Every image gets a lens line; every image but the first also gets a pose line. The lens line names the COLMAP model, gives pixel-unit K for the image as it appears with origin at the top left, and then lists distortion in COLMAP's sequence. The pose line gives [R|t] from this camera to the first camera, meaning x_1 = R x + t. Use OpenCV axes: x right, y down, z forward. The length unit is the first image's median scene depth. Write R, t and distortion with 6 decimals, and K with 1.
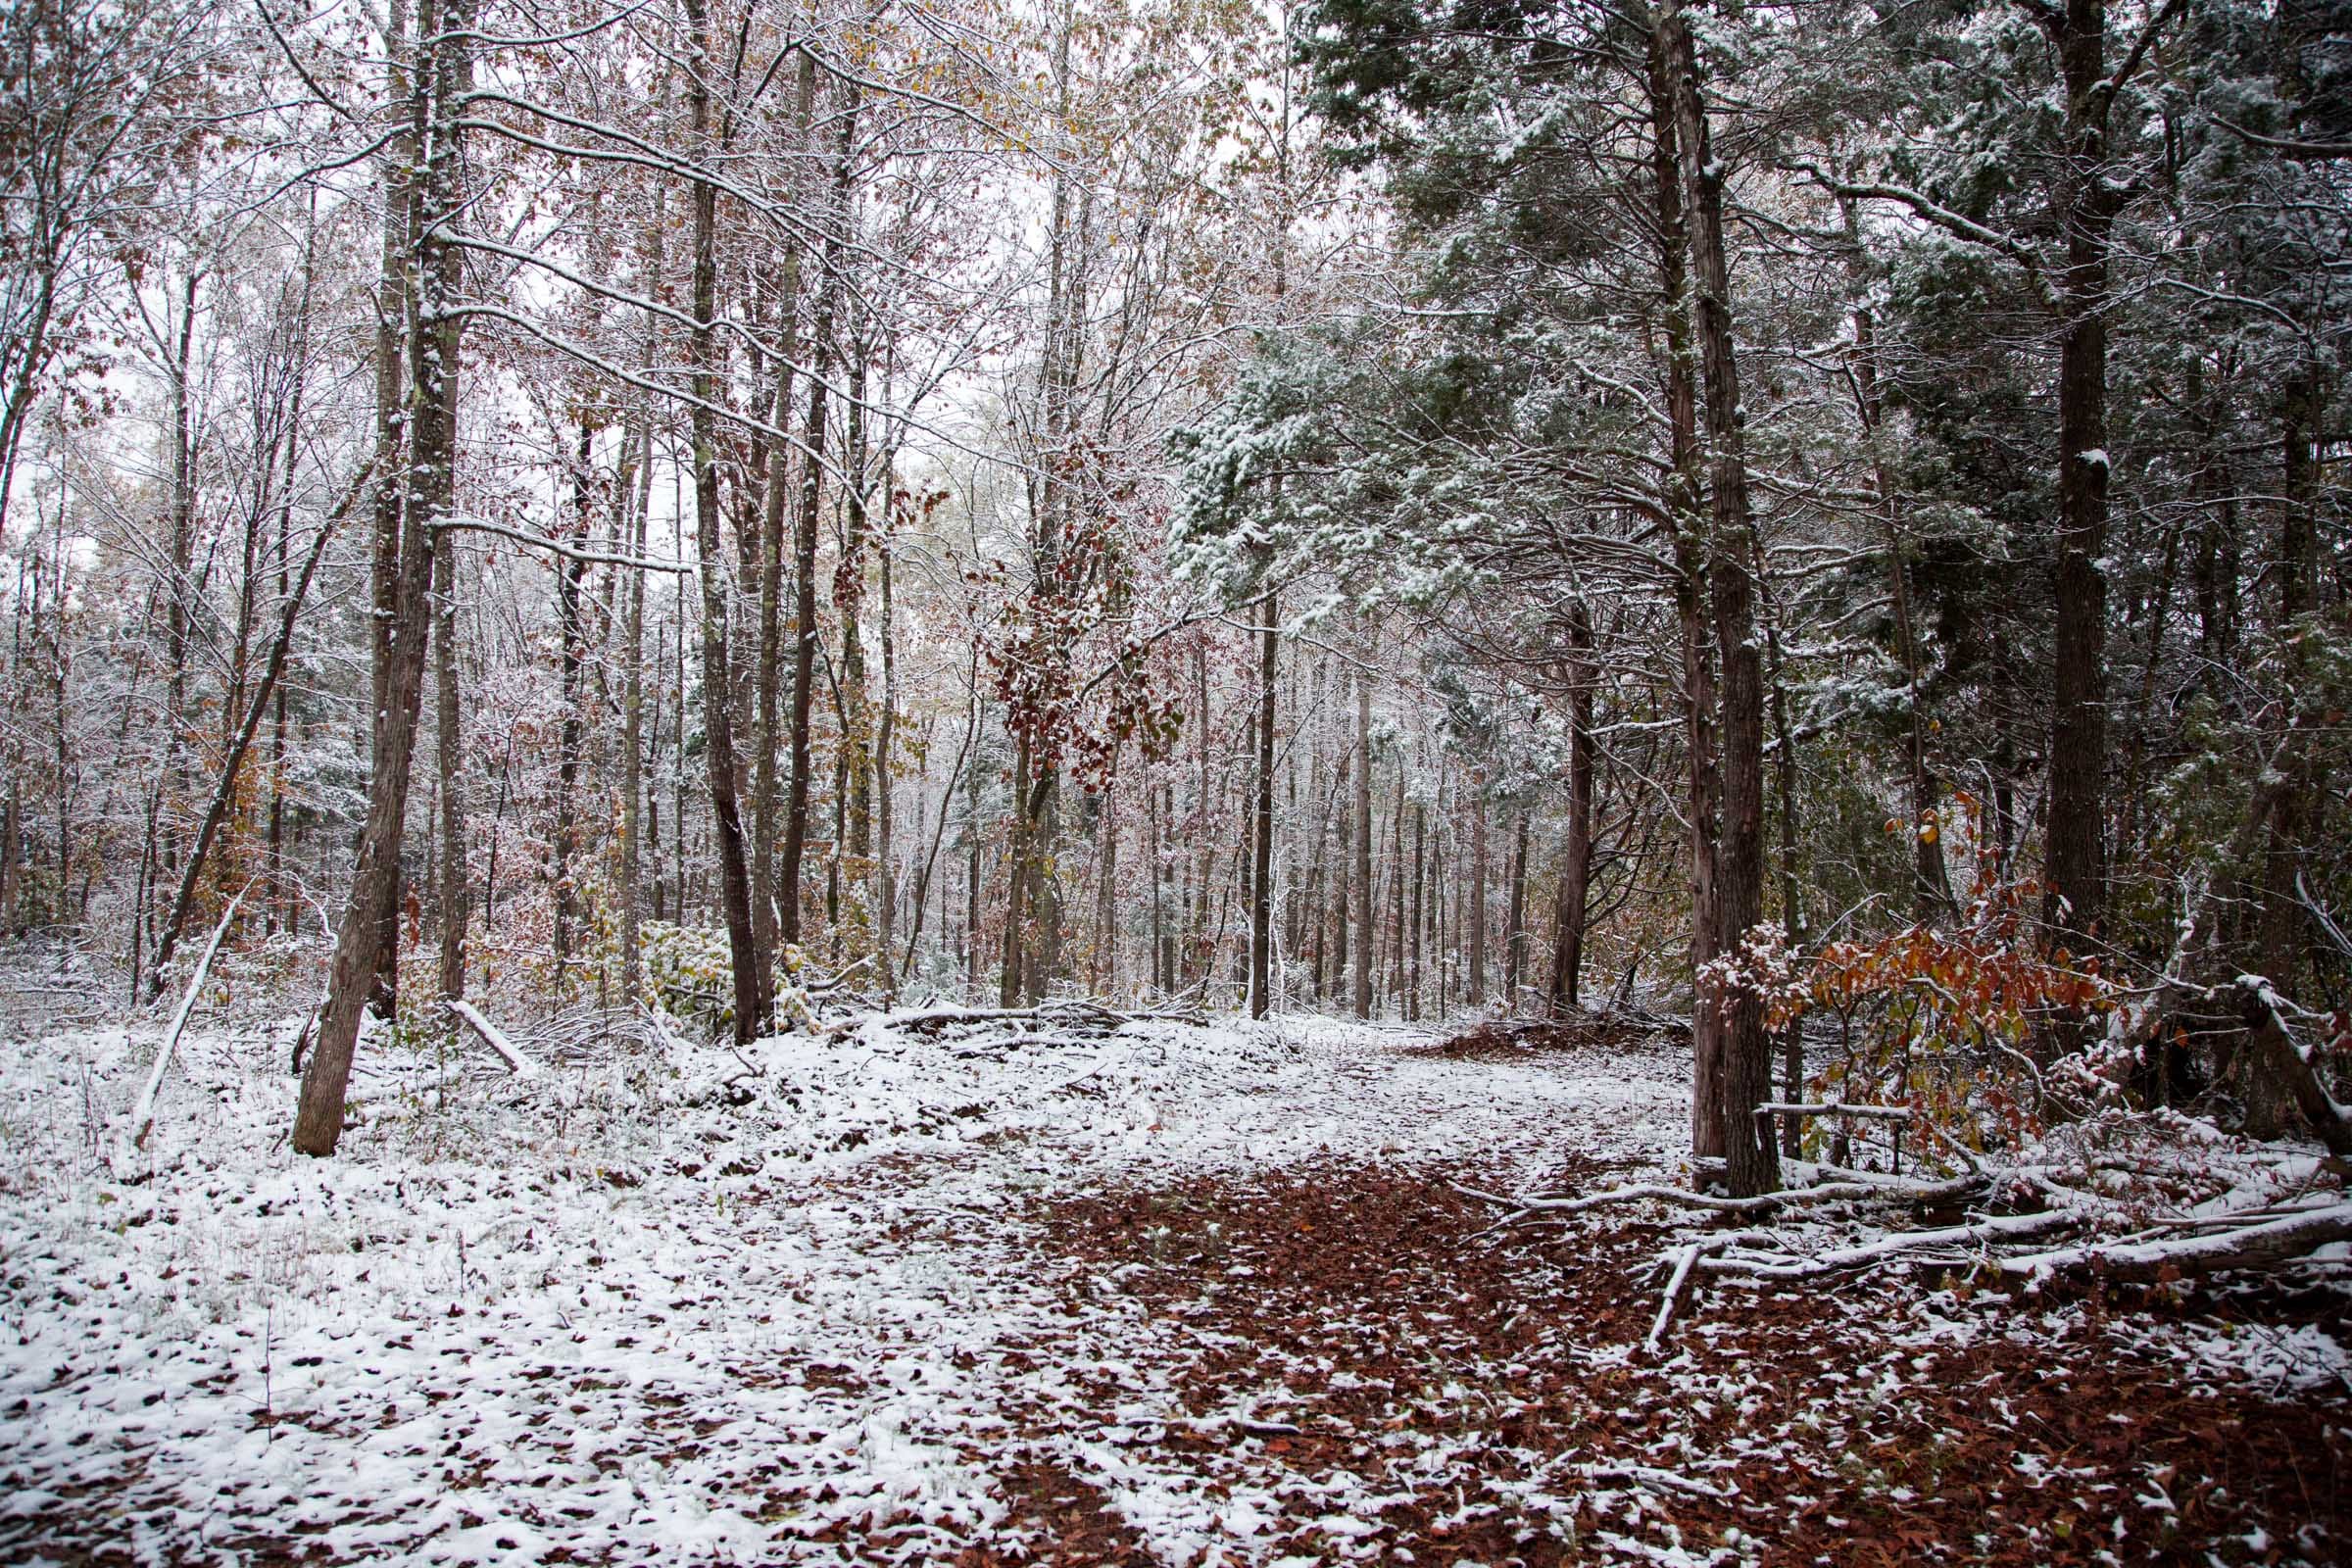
lens RADIAL K [[1642.9, 0, 1186.9], [0, 1642.9, 779.1], [0, 0, 1]] dist [-0.109898, 0.066024]
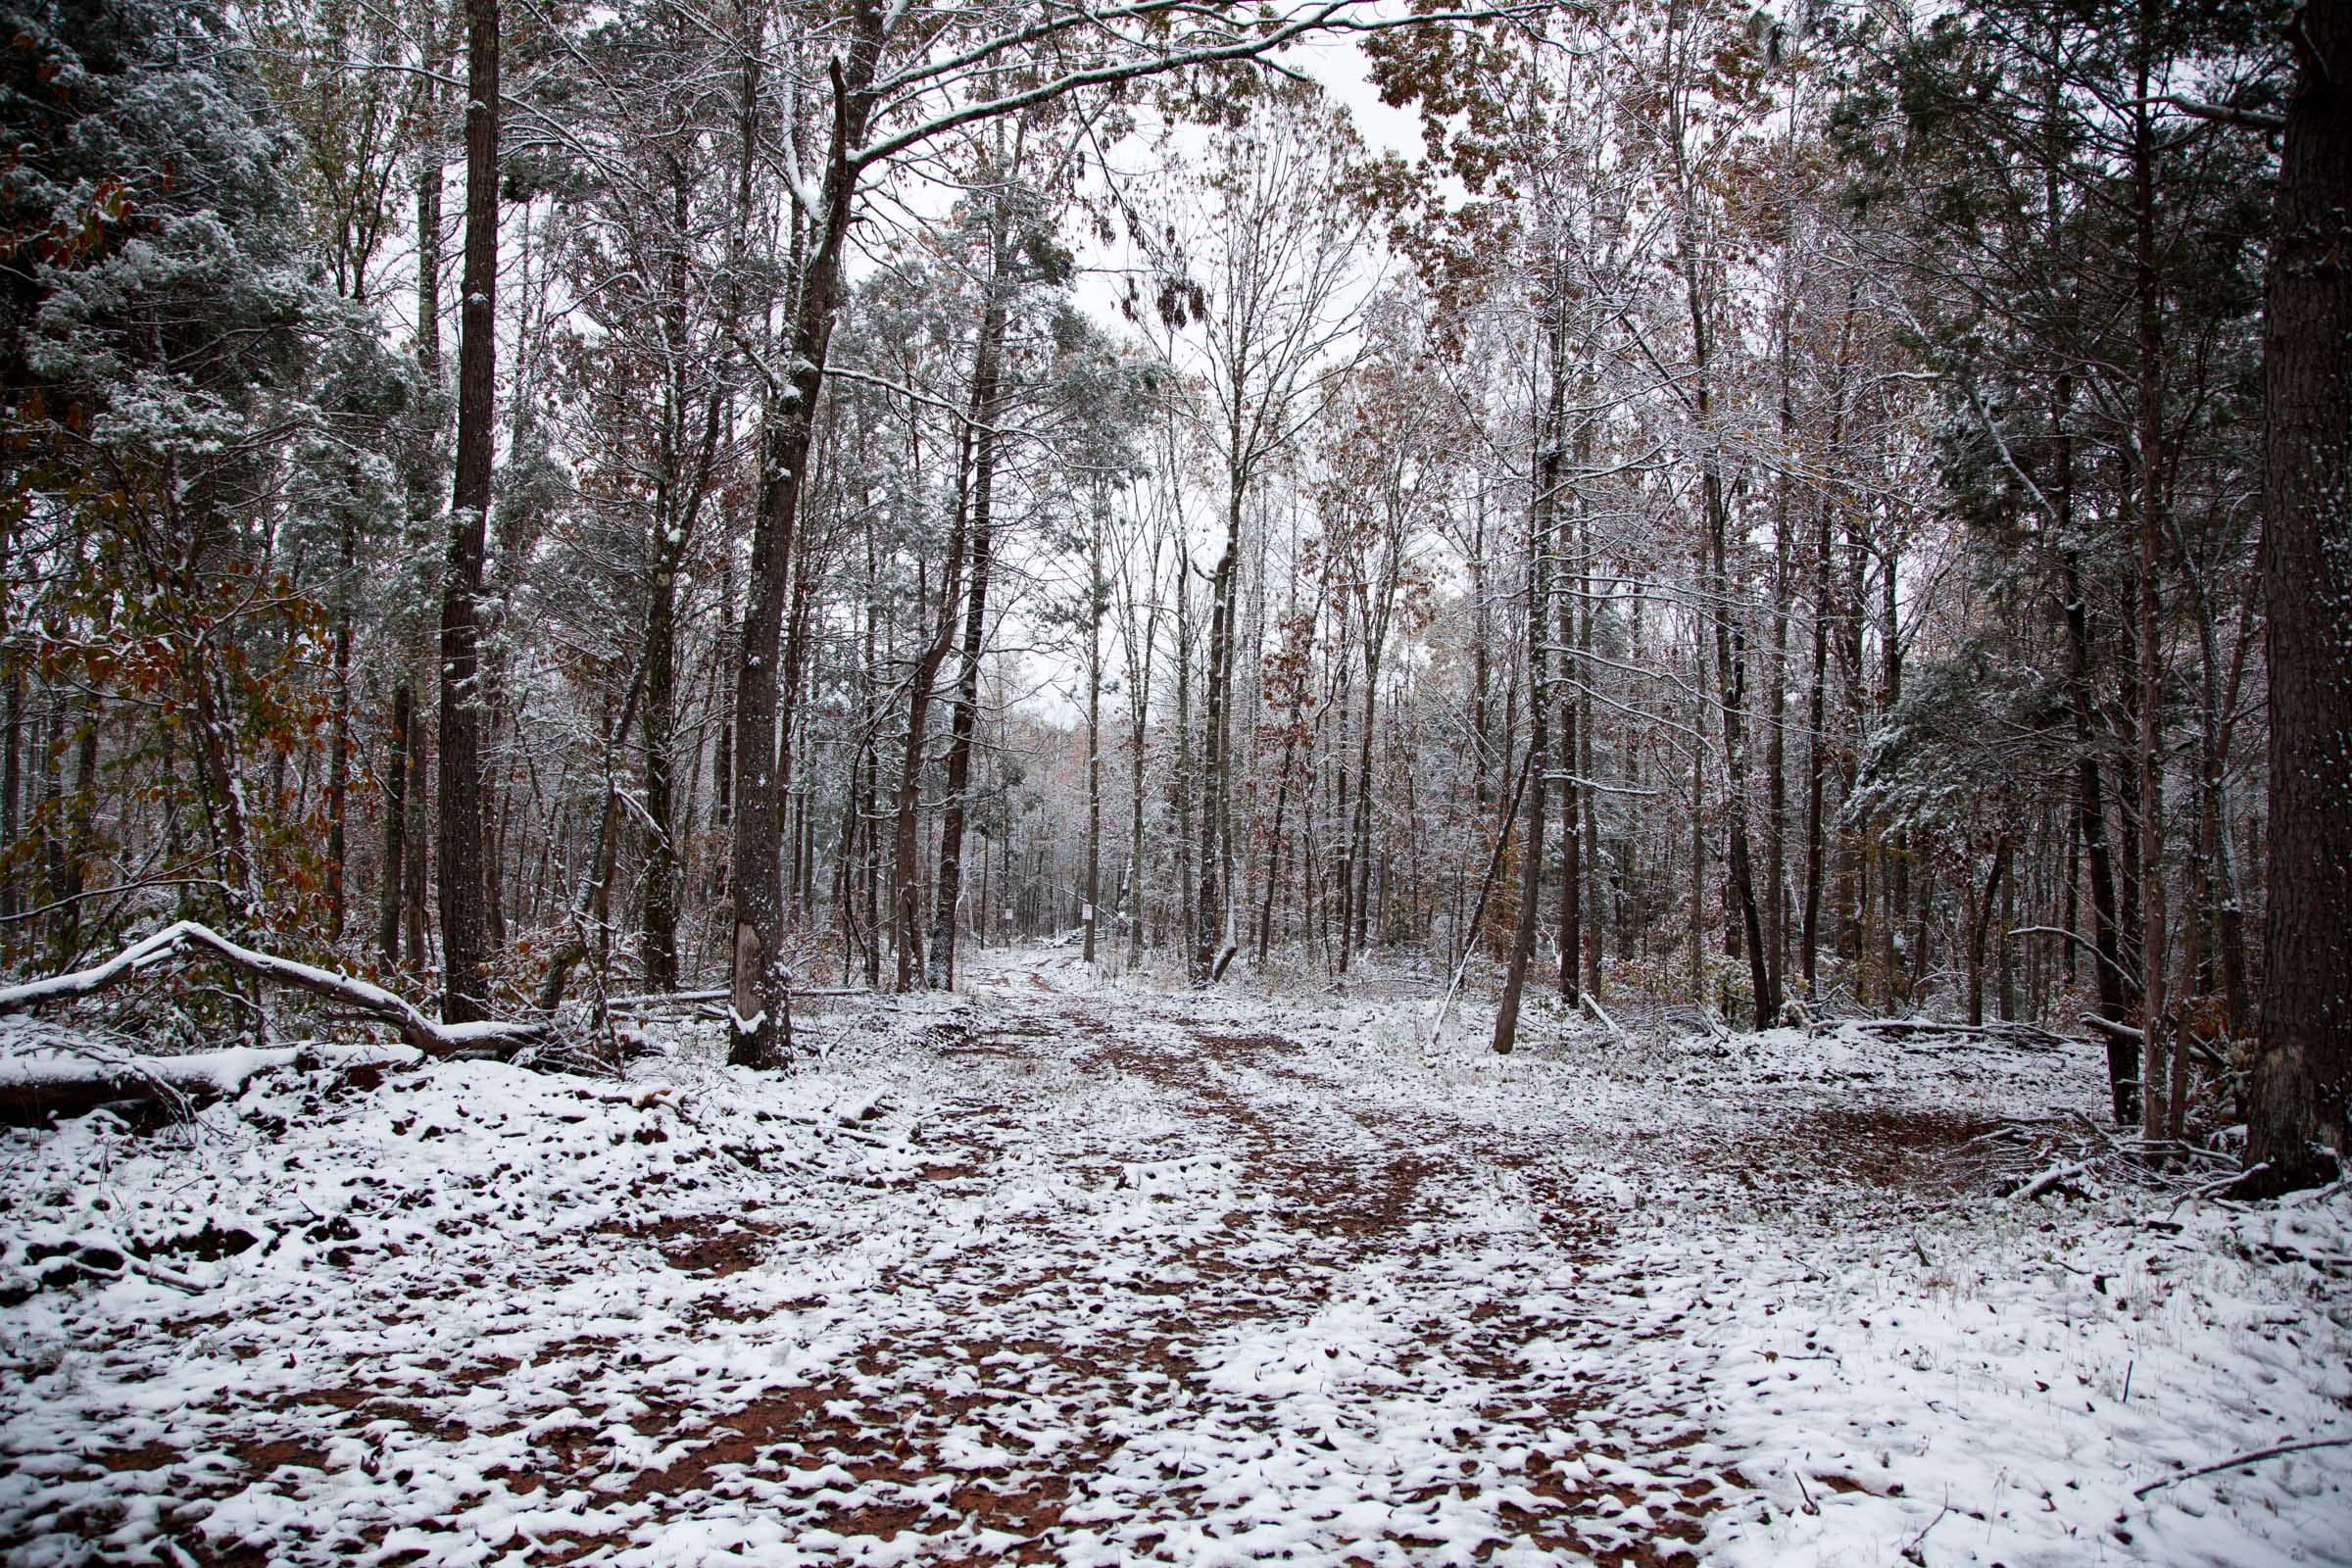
lens RADIAL K [[1642.9, 0, 1186.9], [0, 1642.9, 779.1], [0, 0, 1]] dist [-0.109898, 0.066024]
pose [[0.724624, -0.022905, -0.688763, 0.447522], [0.012680, 0.999721, -0.019905, -0.069503], [0.689027, 0.005690, 0.724713, -0.604593]]
